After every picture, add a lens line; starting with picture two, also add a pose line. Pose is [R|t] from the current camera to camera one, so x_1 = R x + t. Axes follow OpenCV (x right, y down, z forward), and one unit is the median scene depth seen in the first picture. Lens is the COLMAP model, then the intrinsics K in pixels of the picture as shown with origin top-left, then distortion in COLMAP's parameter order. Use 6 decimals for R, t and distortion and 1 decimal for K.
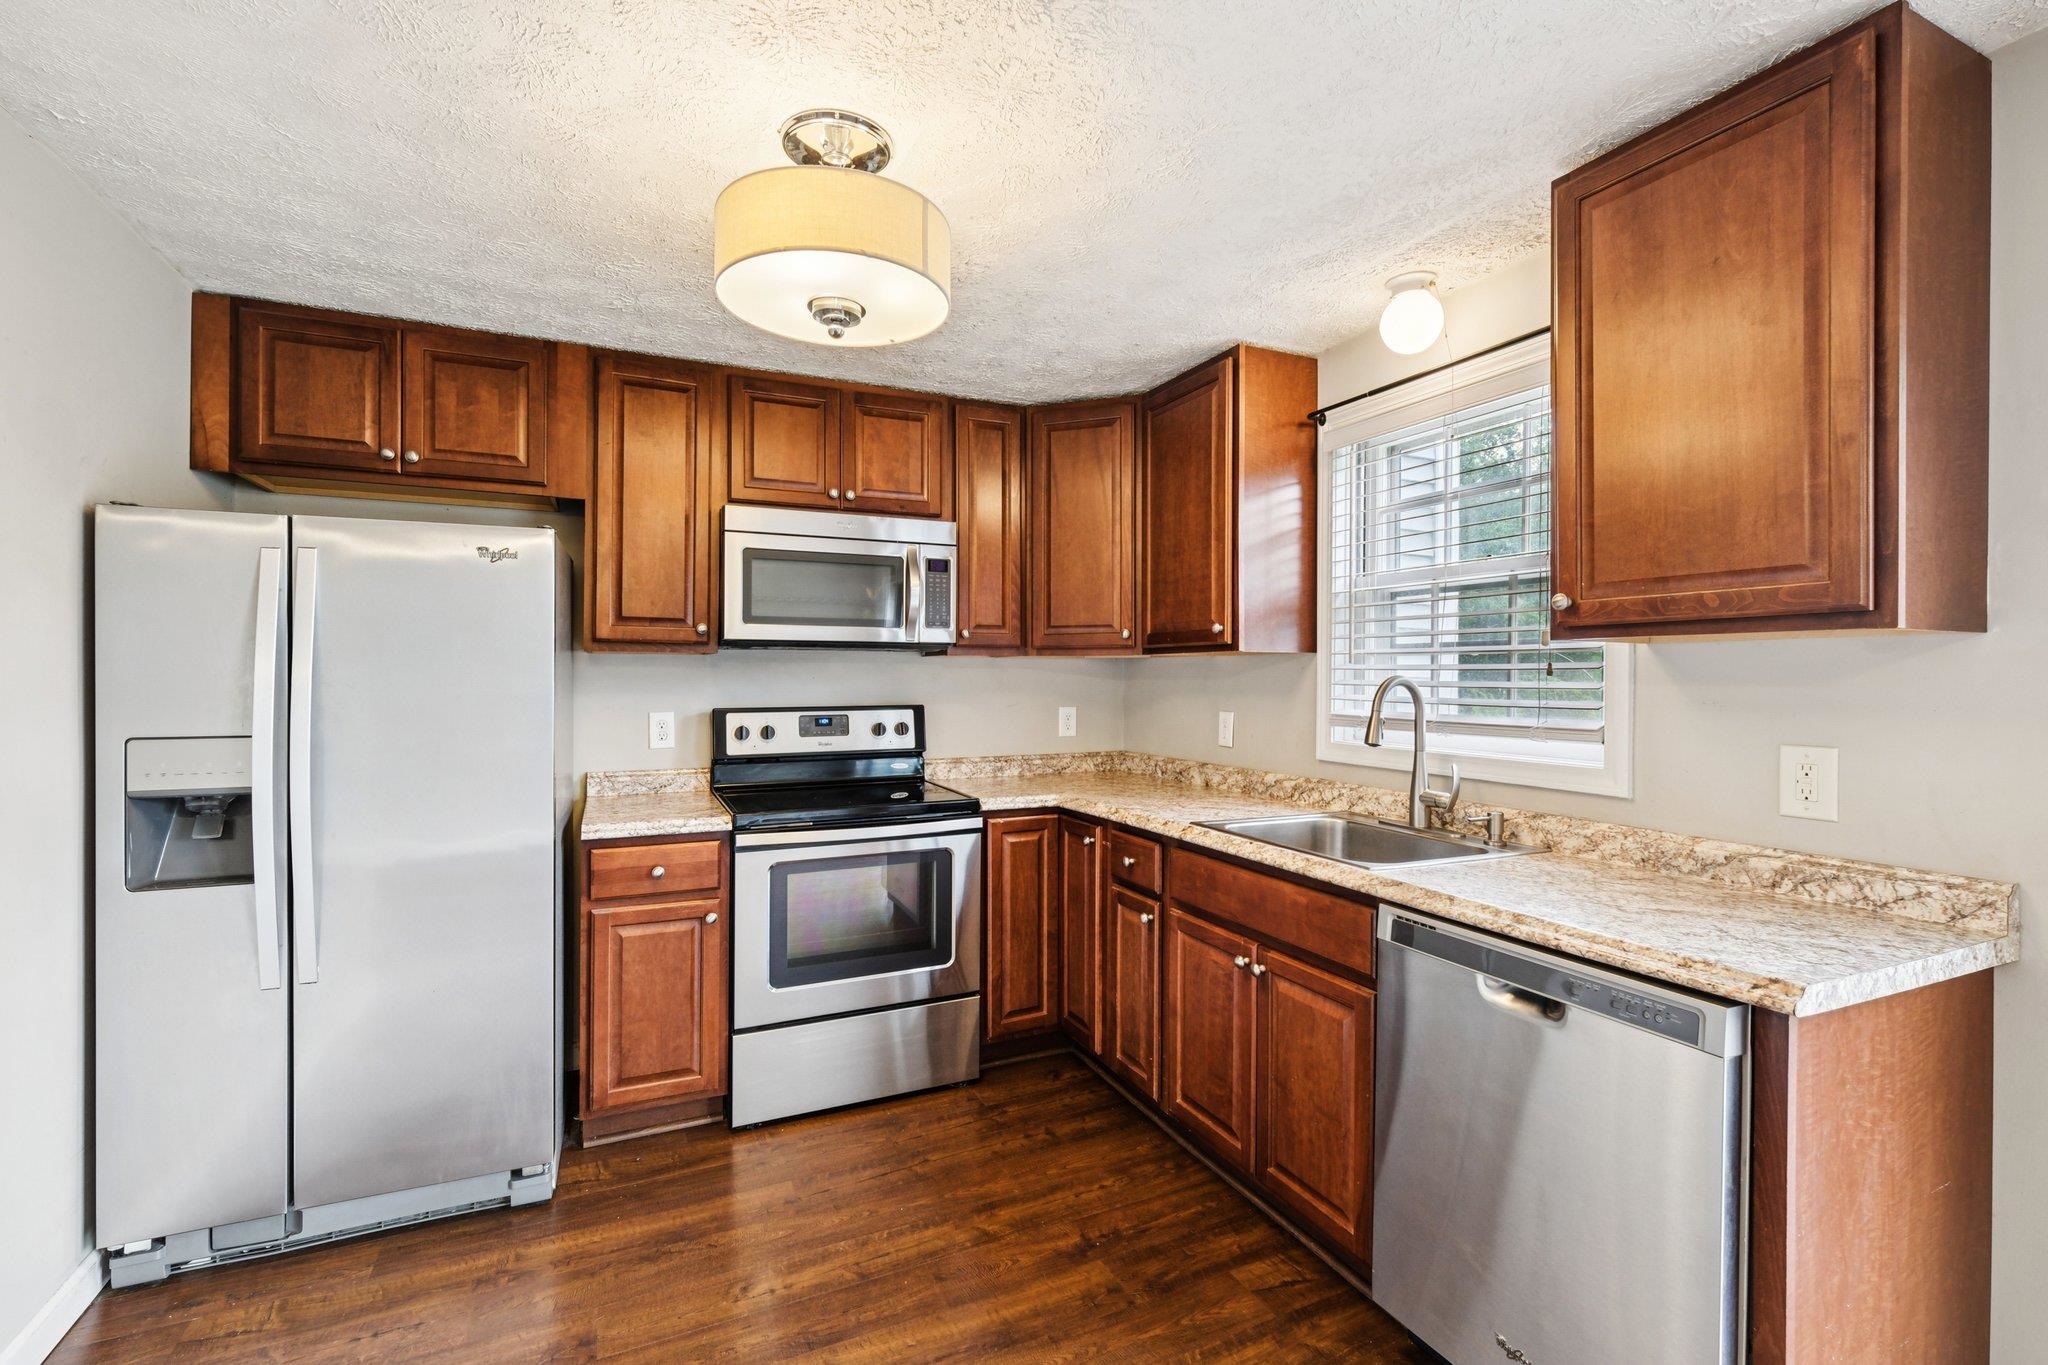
lens RADIAL K [[900.1, 0, 1026.1], [0, 900.1, 672.2], [0, 0, 1]] dist [-0.001307, 0.000108]
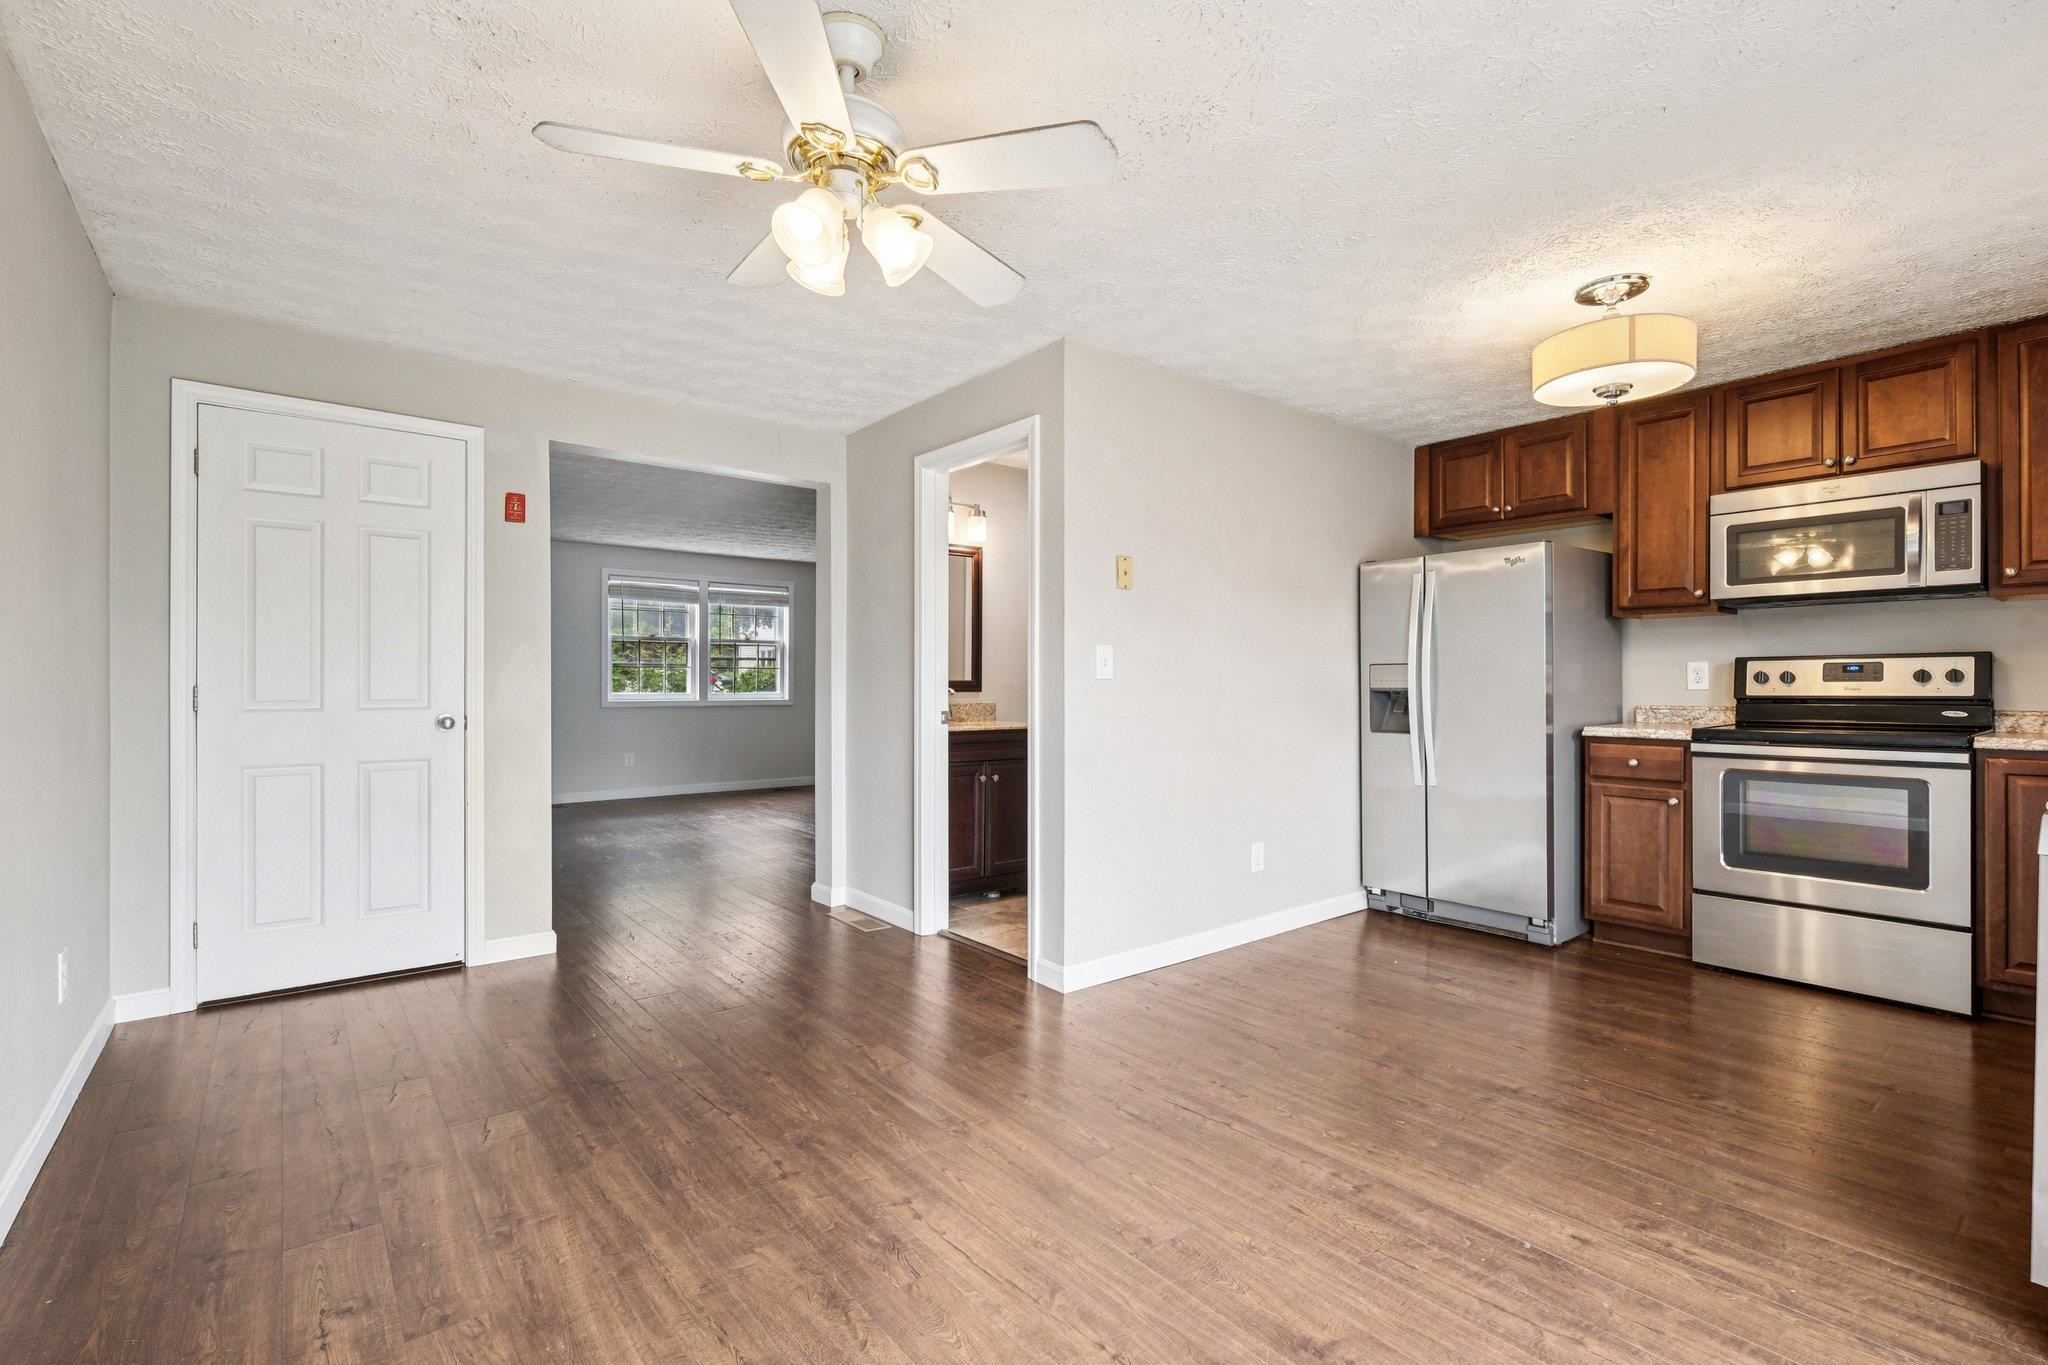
lens RADIAL K [[919.4, 0, 1032.9], [0, 919.4, 693.9], [0, 0, 1]] dist [0.000407, 0.000054]
pose [[0.242700, 0.007553, -0.970072, 0.813632], [0.003046, 0.999959, 0.008548, 0.096953], [0.970097, -0.005030, 0.242667, -0.306764]]
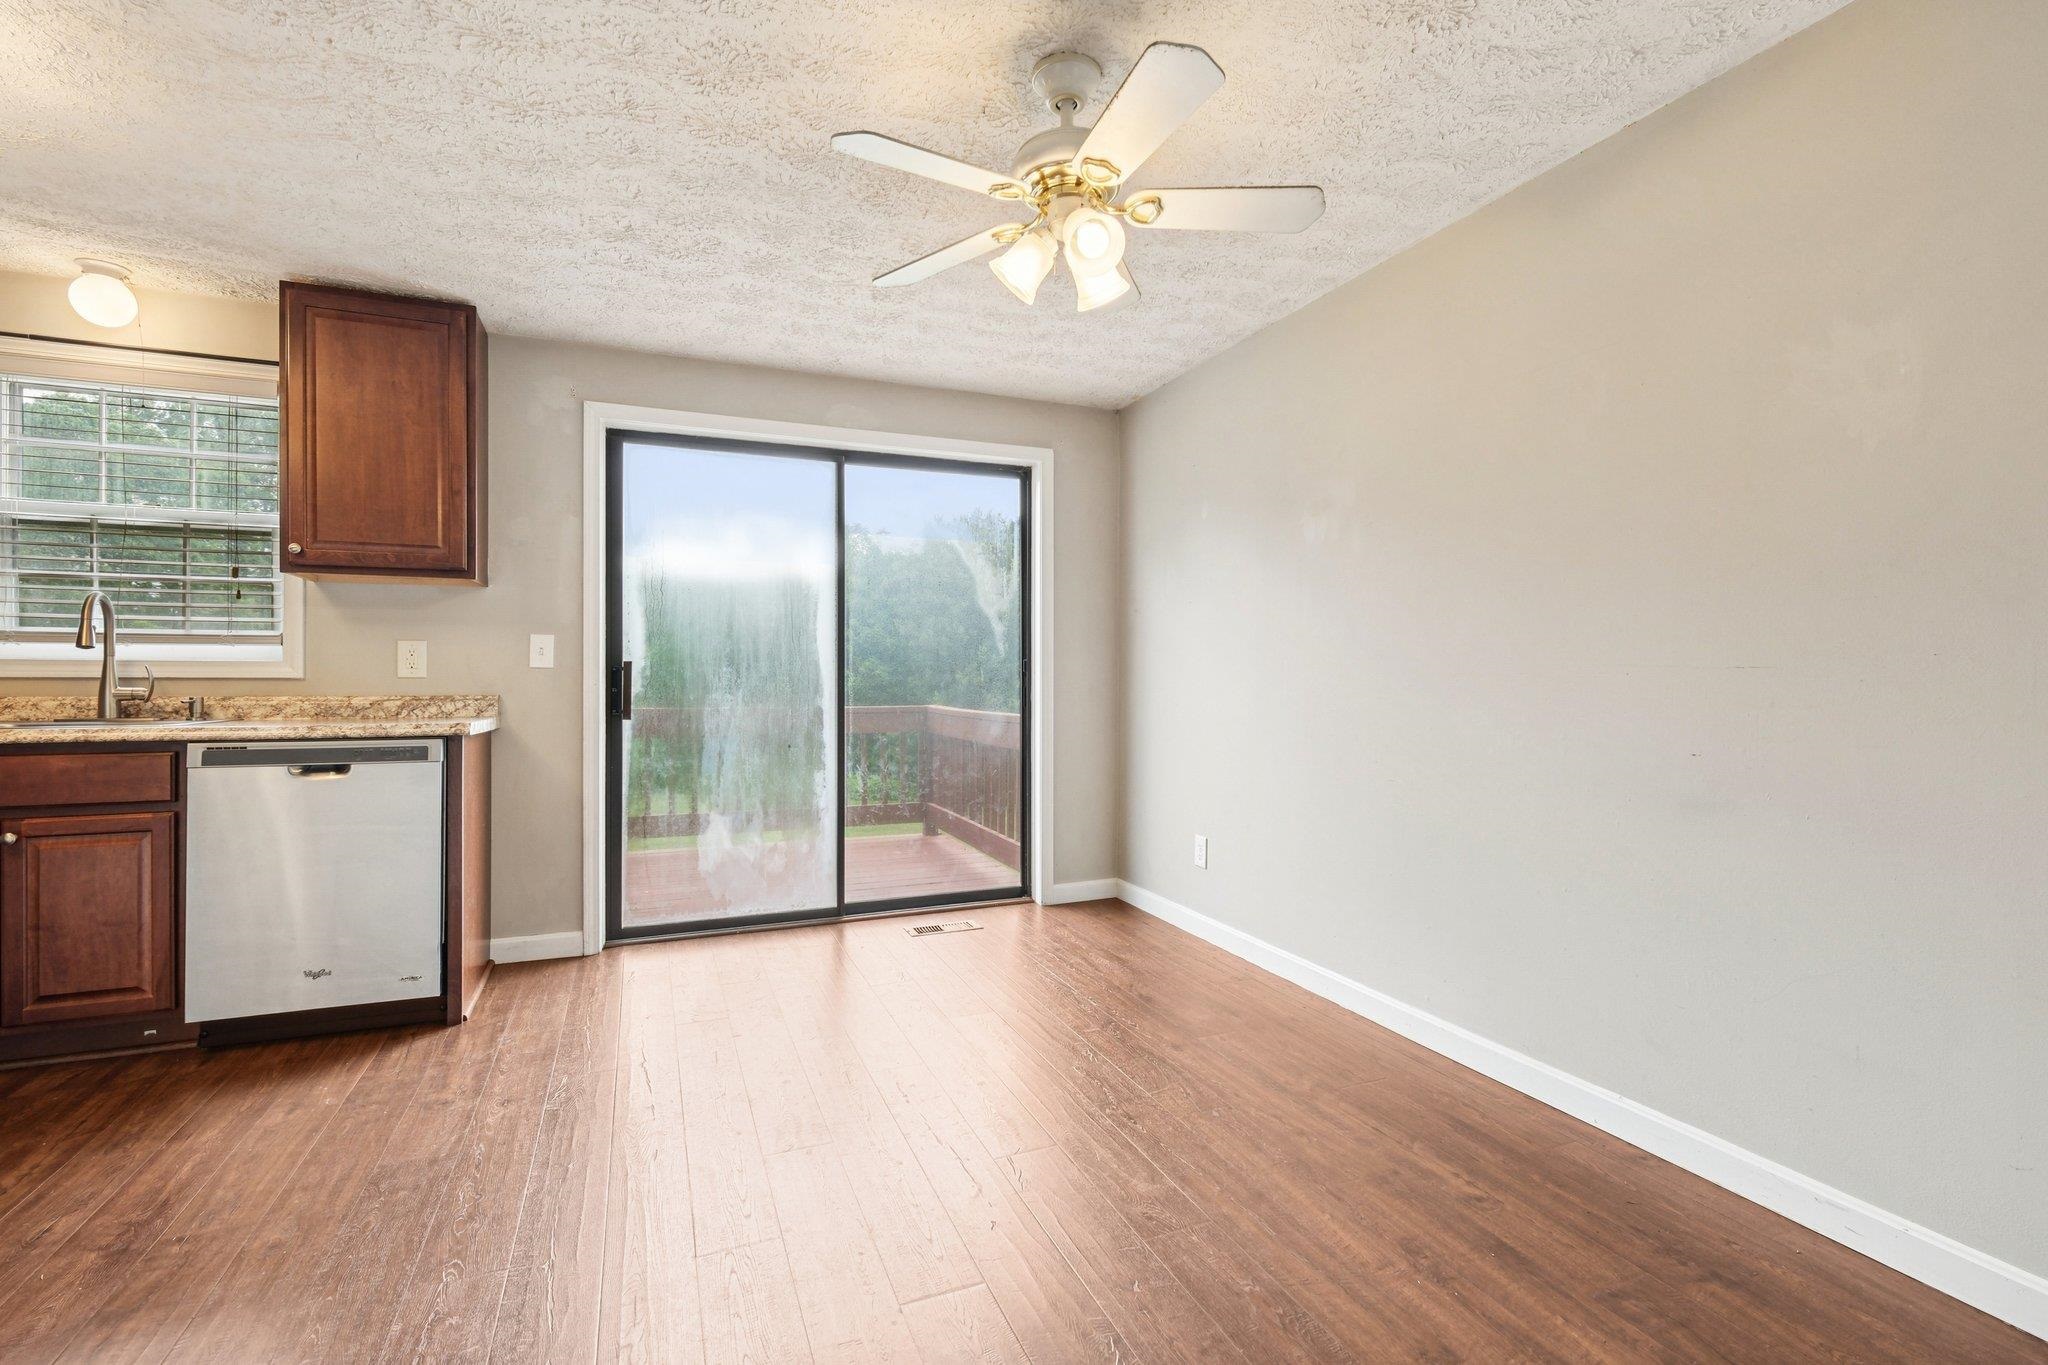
lens RADIAL K [[919.4, 0, 1032.9], [0, 919.4, 693.9], [0, 0, 1]] dist [0.000407, 0.000054]
pose [[0.034057, -0.020331, 0.999213, -0.719074], [-0.004431, 0.999780, 0.020494, 0.101616], [-0.999410, -0.005125, 0.033960, -0.273260]]
